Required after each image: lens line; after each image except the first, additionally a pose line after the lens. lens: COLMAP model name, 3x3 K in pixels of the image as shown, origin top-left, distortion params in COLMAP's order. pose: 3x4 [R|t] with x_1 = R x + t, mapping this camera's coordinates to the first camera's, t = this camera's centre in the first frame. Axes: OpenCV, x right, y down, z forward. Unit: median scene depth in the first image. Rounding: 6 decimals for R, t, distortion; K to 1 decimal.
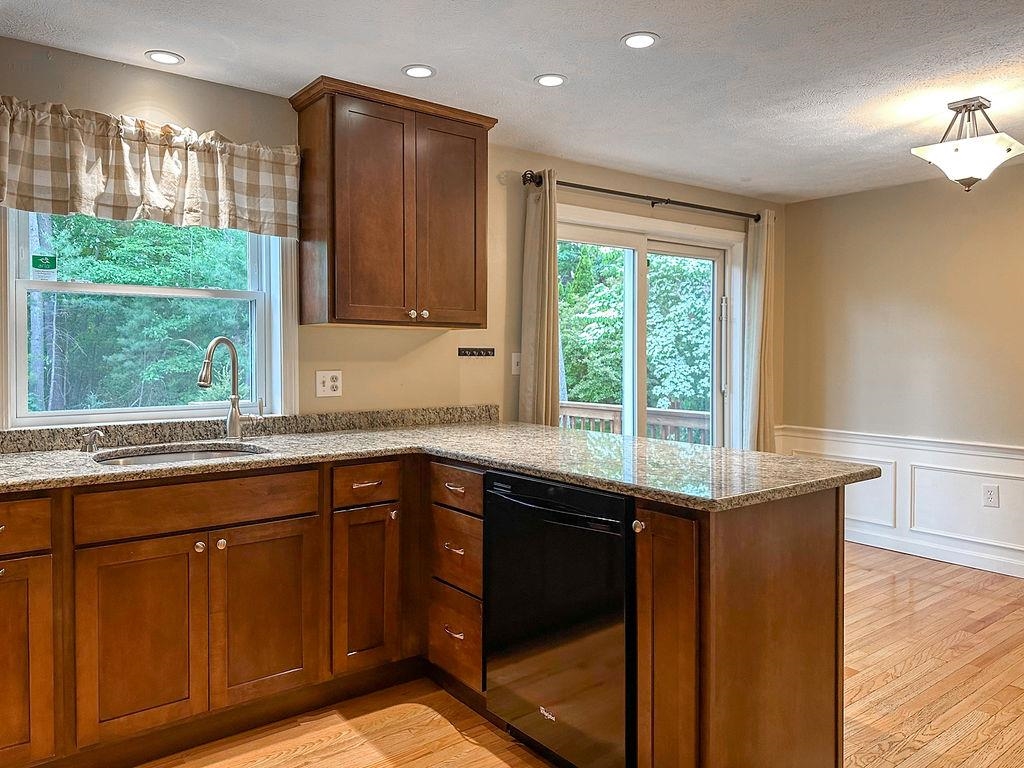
lens RADIAL K [[754.0, 0, 512.0], [0, 754.0, 384.0], [0, 0, 1]] dist [0.056128, -0.113073]
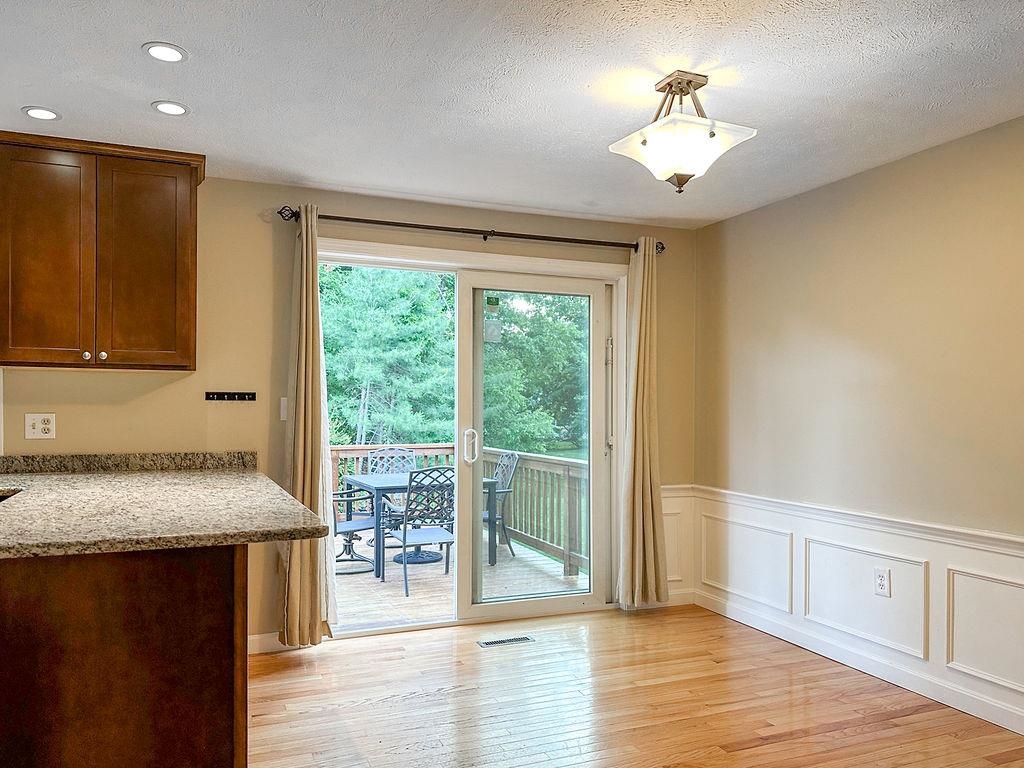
lens RADIAL K [[755.3, 0, 513.7], [0, 755.3, 418.6], [0, 0, 1]] dist [0.065622, -0.106852]
pose [[0.963132, 0.005971, -0.268963, 0.573580], [-0.013846, 0.999529, -0.027391, 0.007658], [0.268672, 0.030105, 0.962761, 0.163591]]
